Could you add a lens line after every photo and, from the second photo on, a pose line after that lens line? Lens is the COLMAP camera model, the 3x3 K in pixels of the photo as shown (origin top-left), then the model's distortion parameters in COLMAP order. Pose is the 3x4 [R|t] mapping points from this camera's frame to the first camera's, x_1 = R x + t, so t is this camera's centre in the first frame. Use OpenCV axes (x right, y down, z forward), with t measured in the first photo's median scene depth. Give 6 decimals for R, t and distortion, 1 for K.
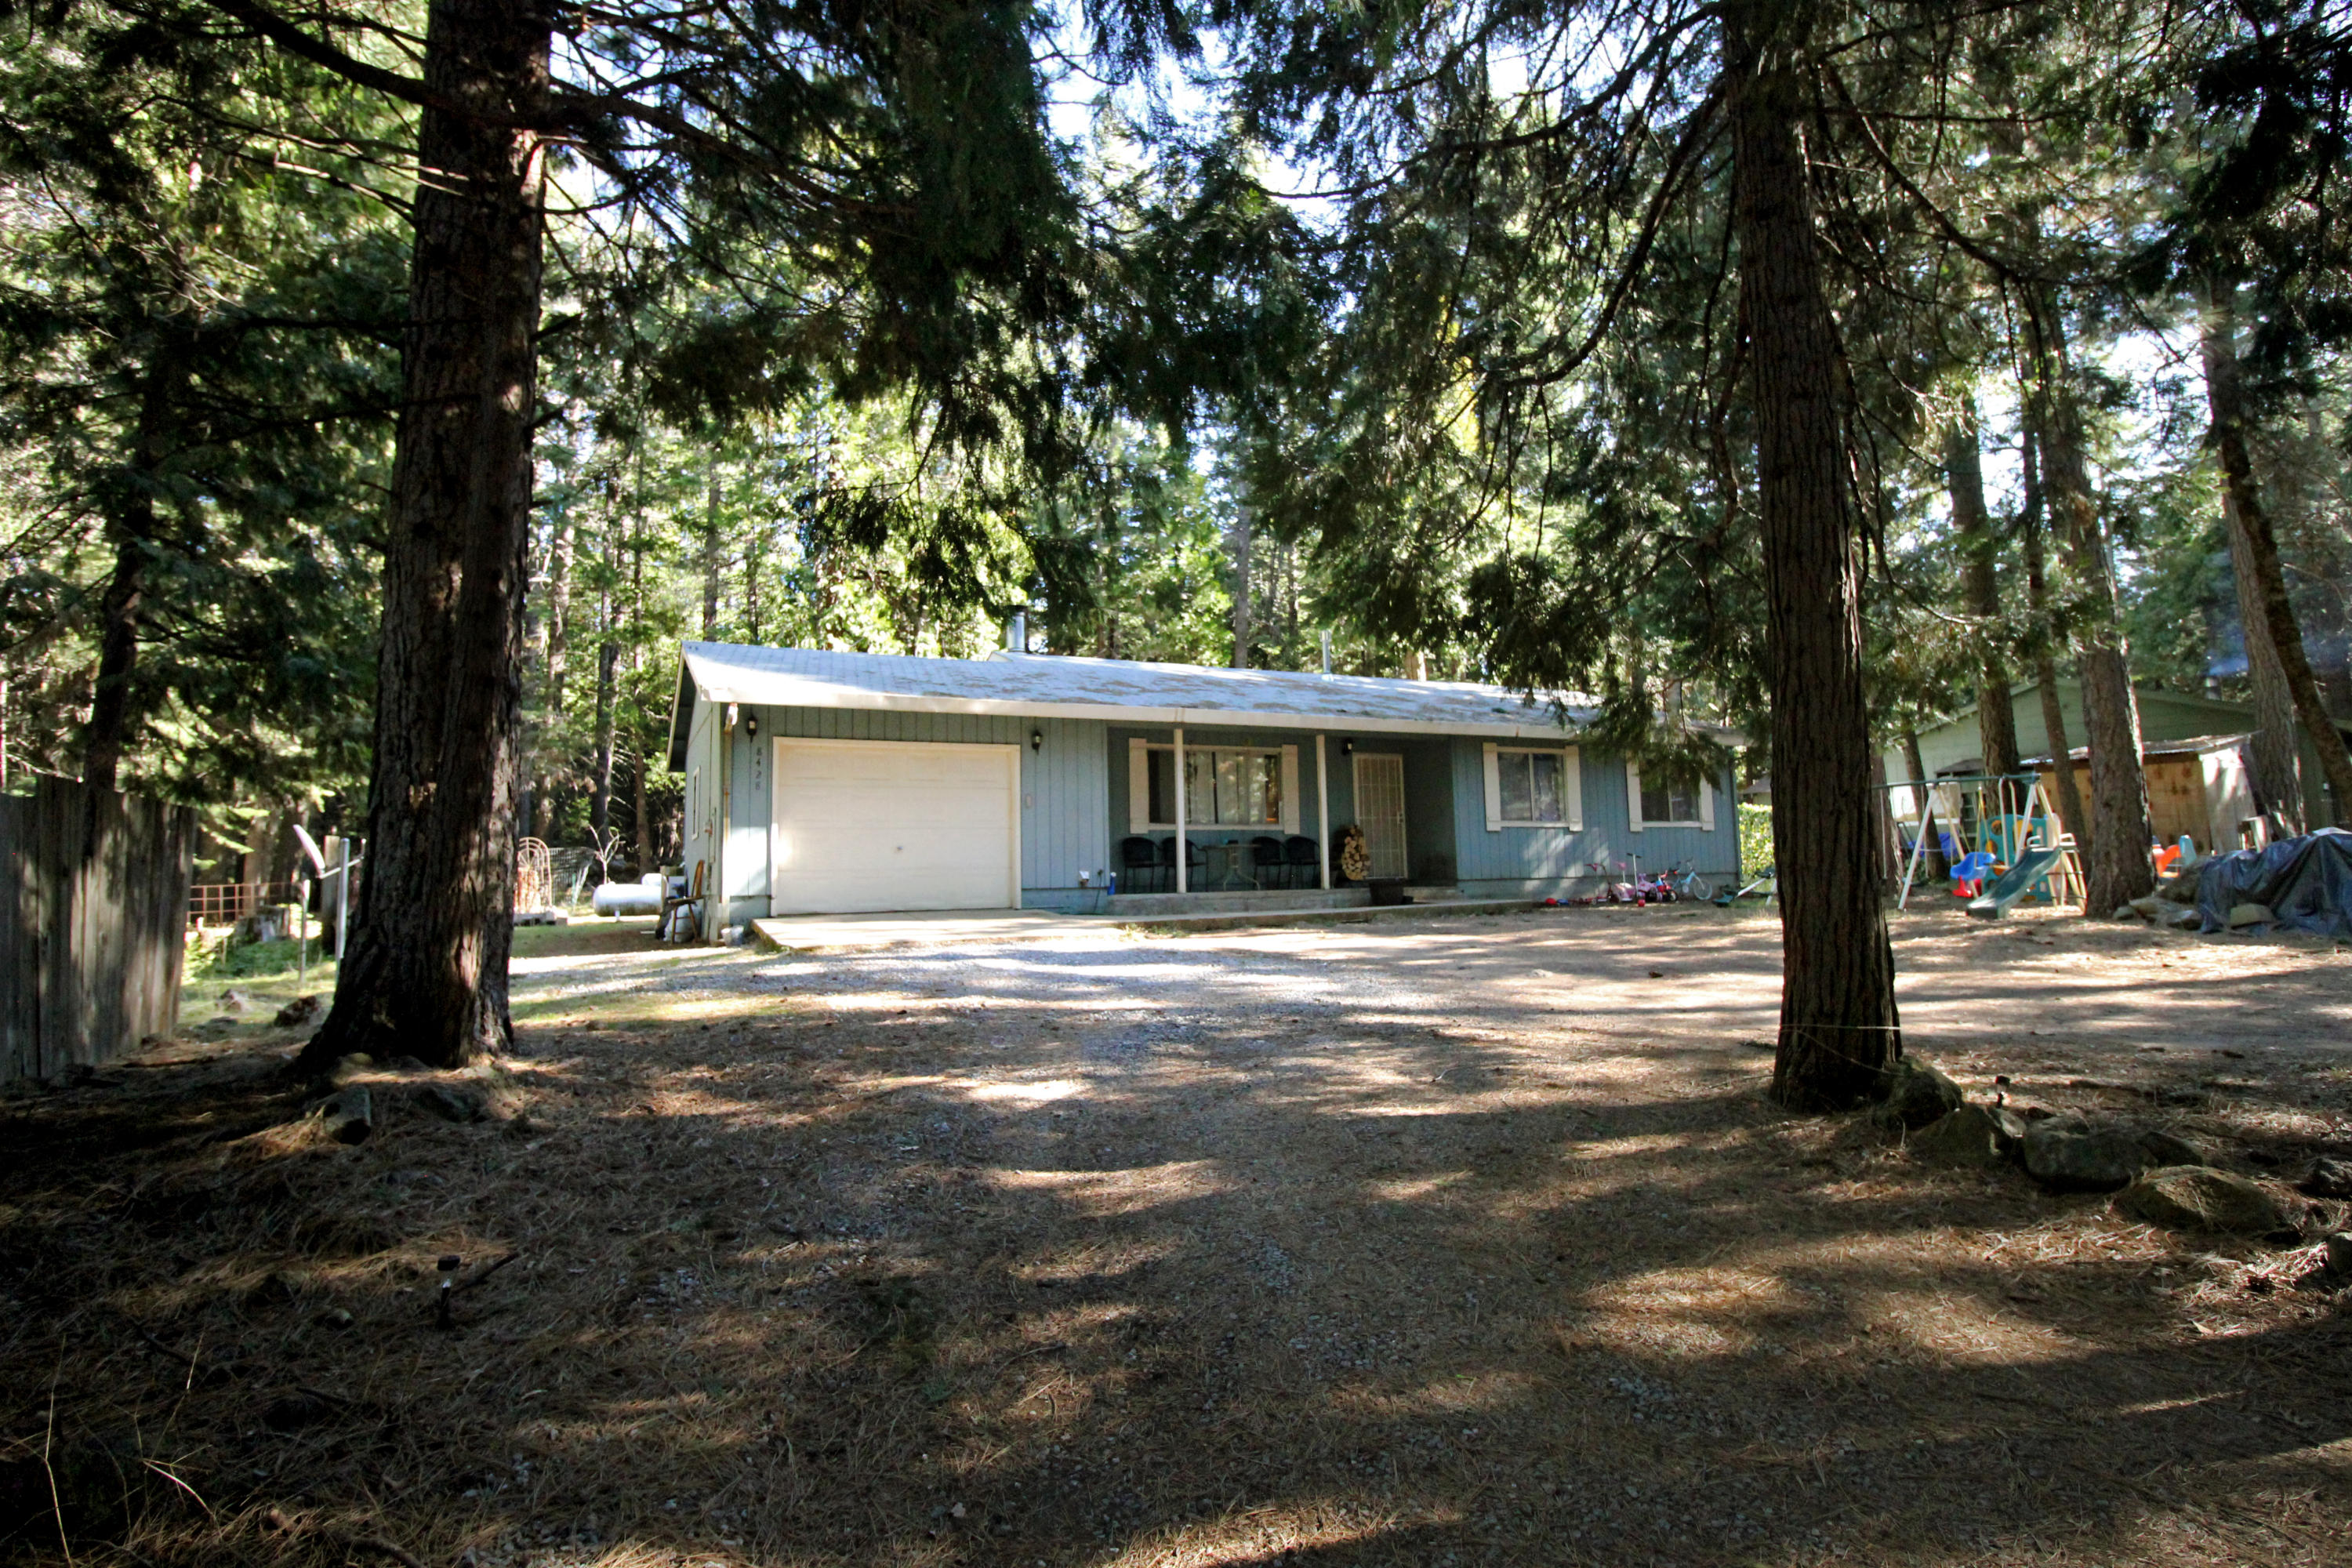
lens RADIAL K [[1183.1, 0, 1186.6], [0, 1183.1, 767.6], [0, 0, 1]] dist [-0.008811, -0.001022]
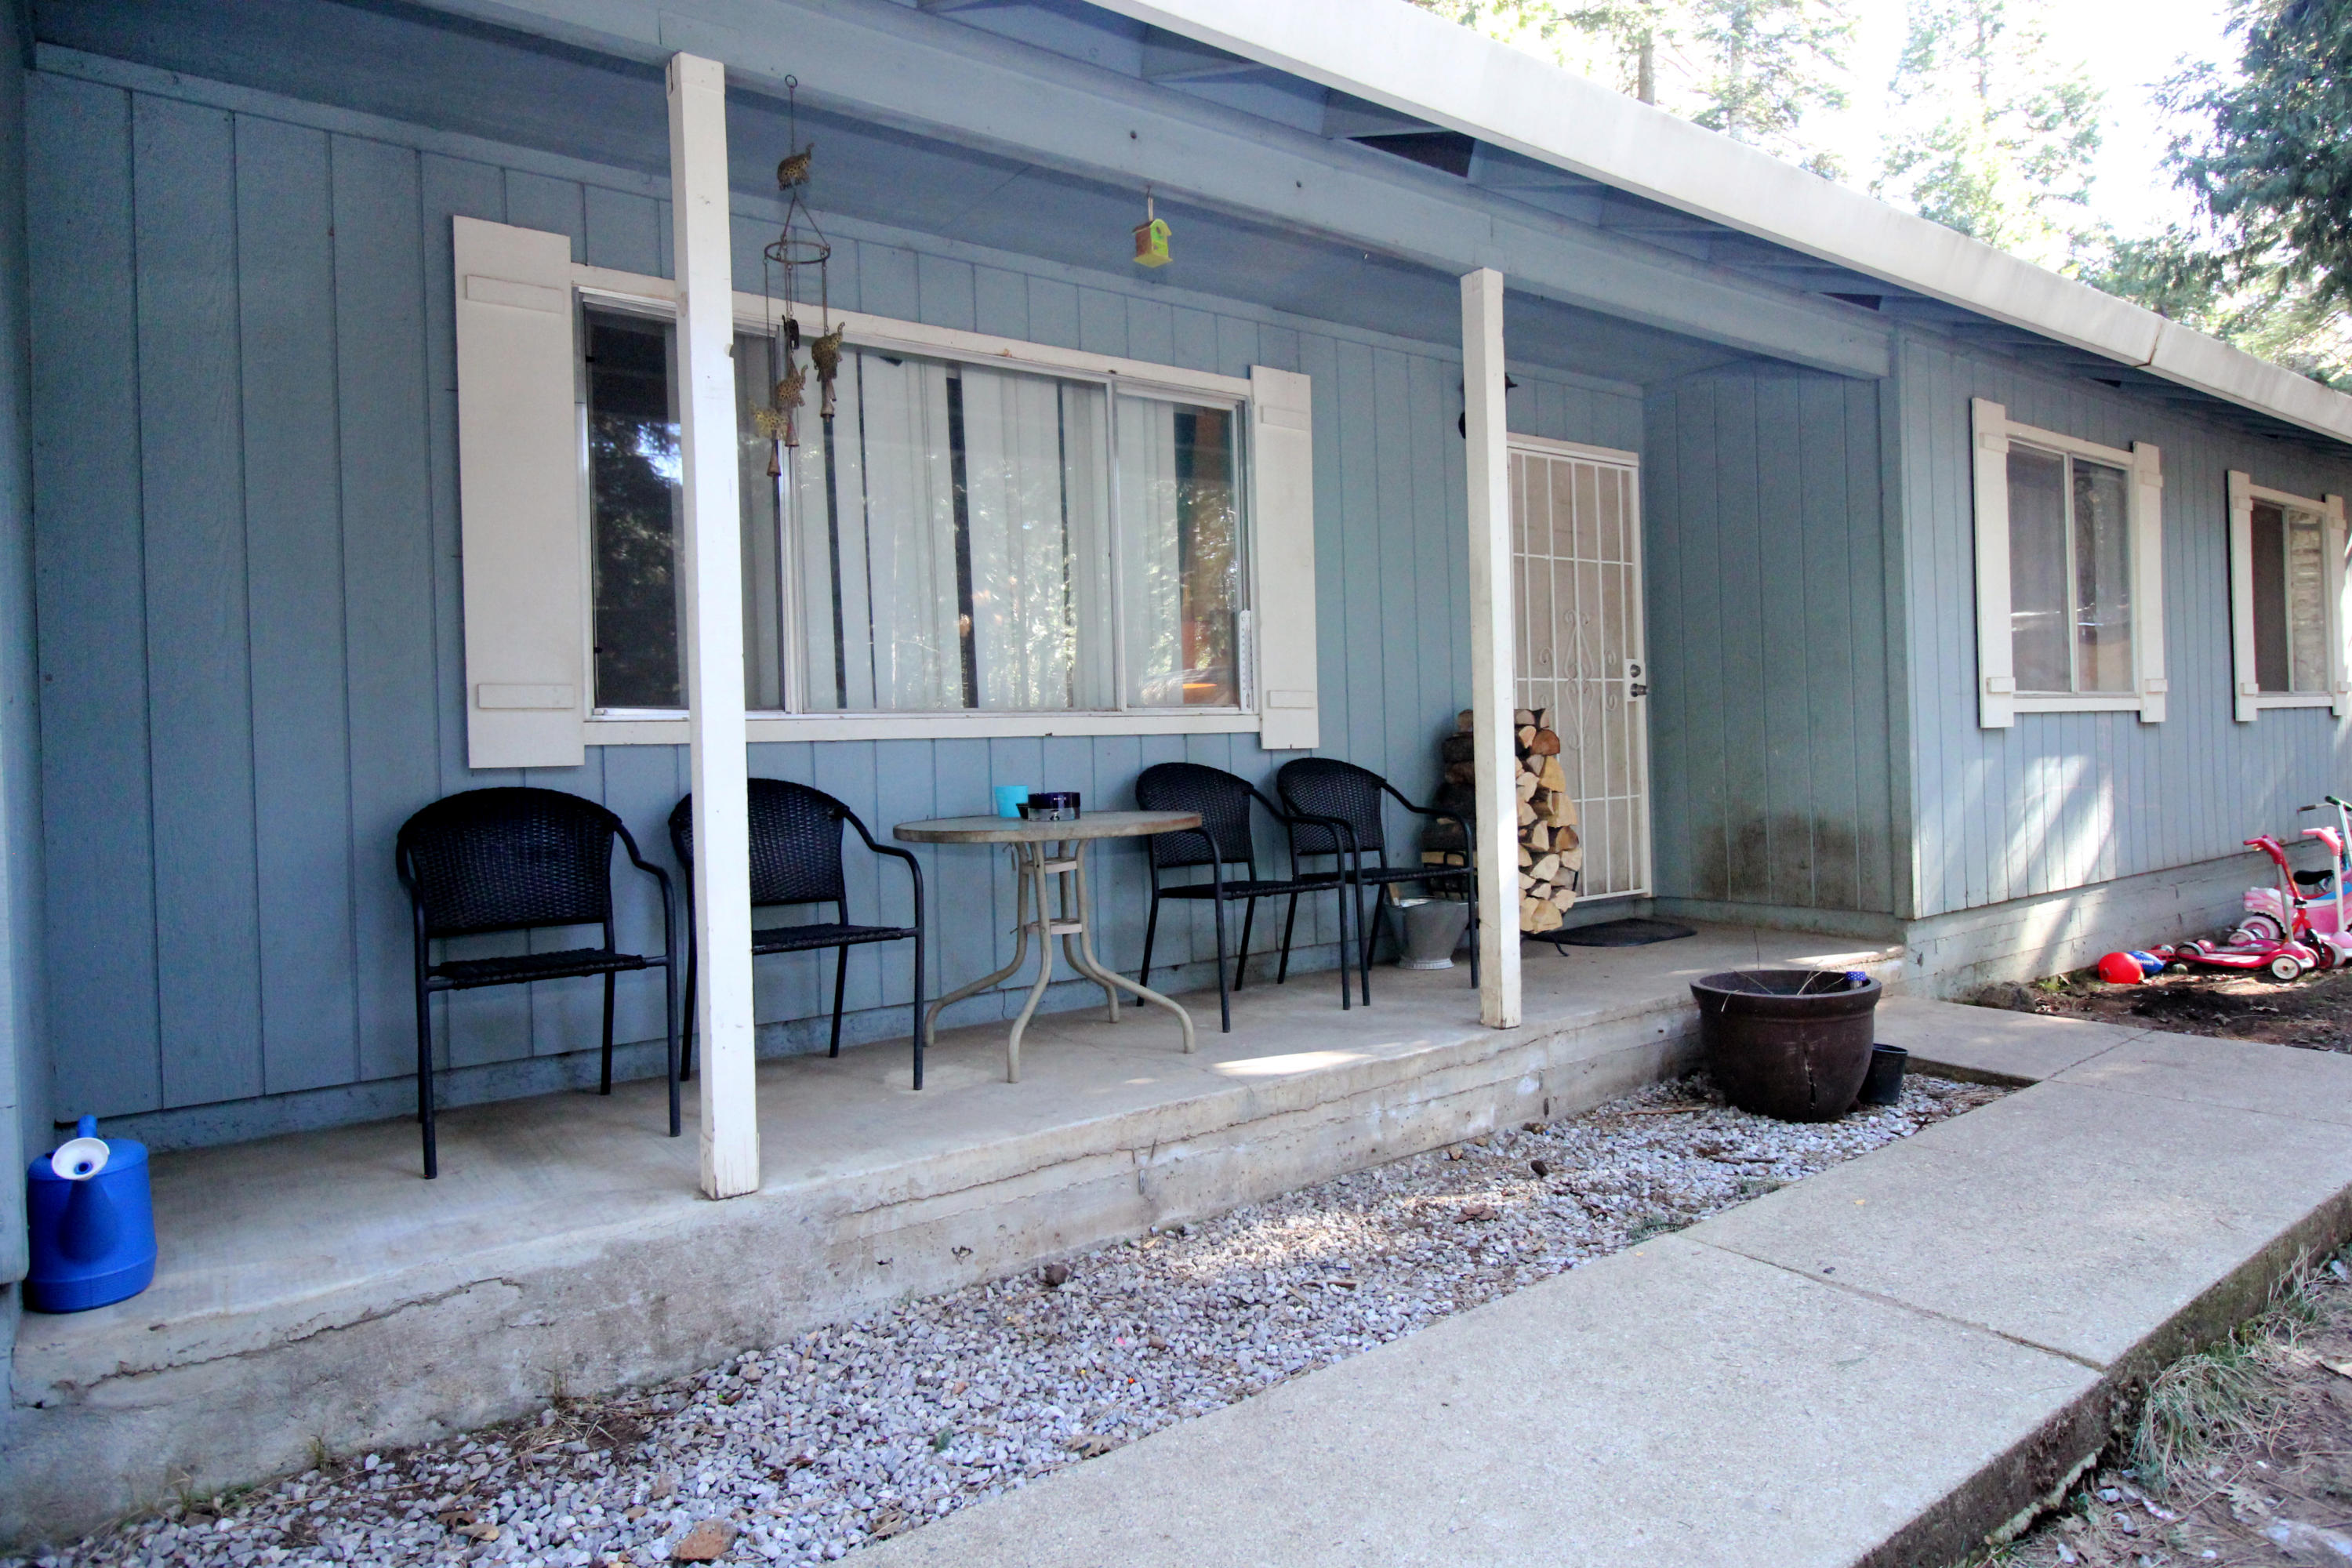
lens RADIAL K [[1336.2, 0, 1176.0], [0, 1336.2, 784.0], [0, 0, 1]] dist [-0.000260, -0.000061]
pose [[0.987999, -0.015115, 0.153718, 0.023522], [0.000042, 0.995227, 0.097589, 0.036583], [-0.154459, -0.096412, 0.983284, 0.741413]]
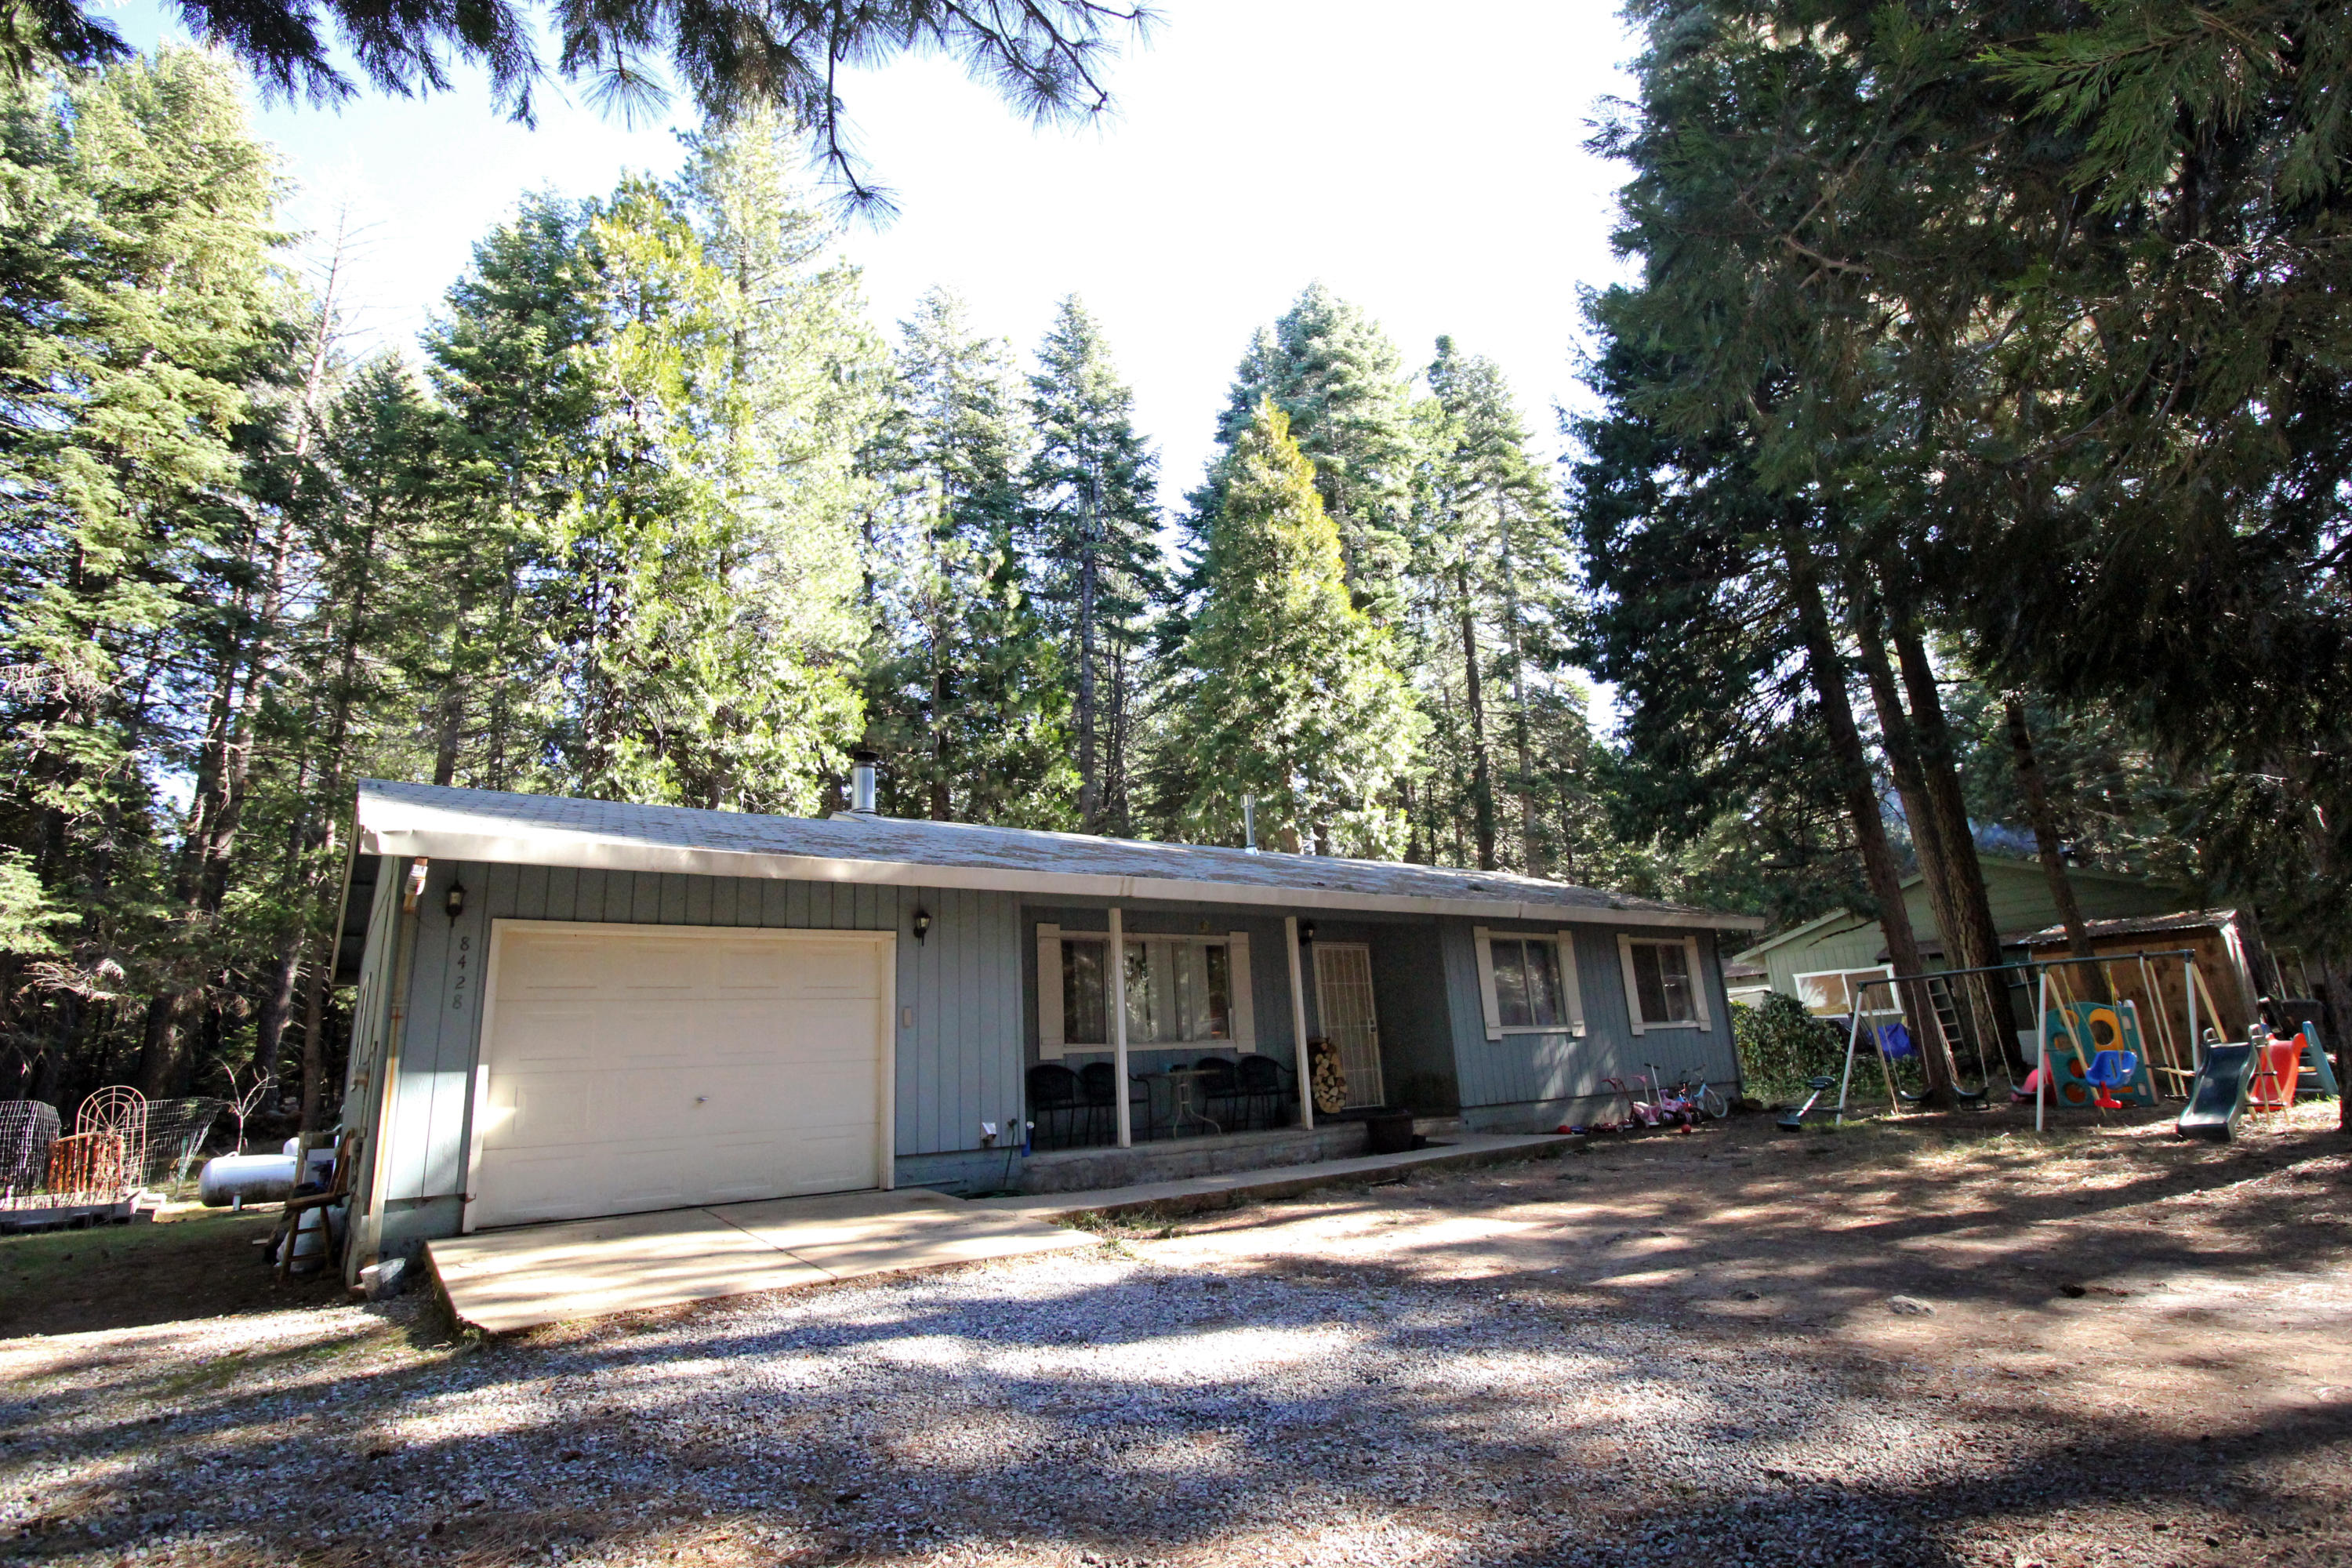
lens RADIAL K [[1183.1, 0, 1186.6], [0, 1183.1, 767.6], [0, 0, 1]] dist [-0.008811, -0.001022]
pose [[0.985378, 0.010959, 0.170031, -0.077290], [0.018365, 0.985284, -0.169935, 0.005257], [-0.169391, 0.170573, 0.970676, 0.255808]]
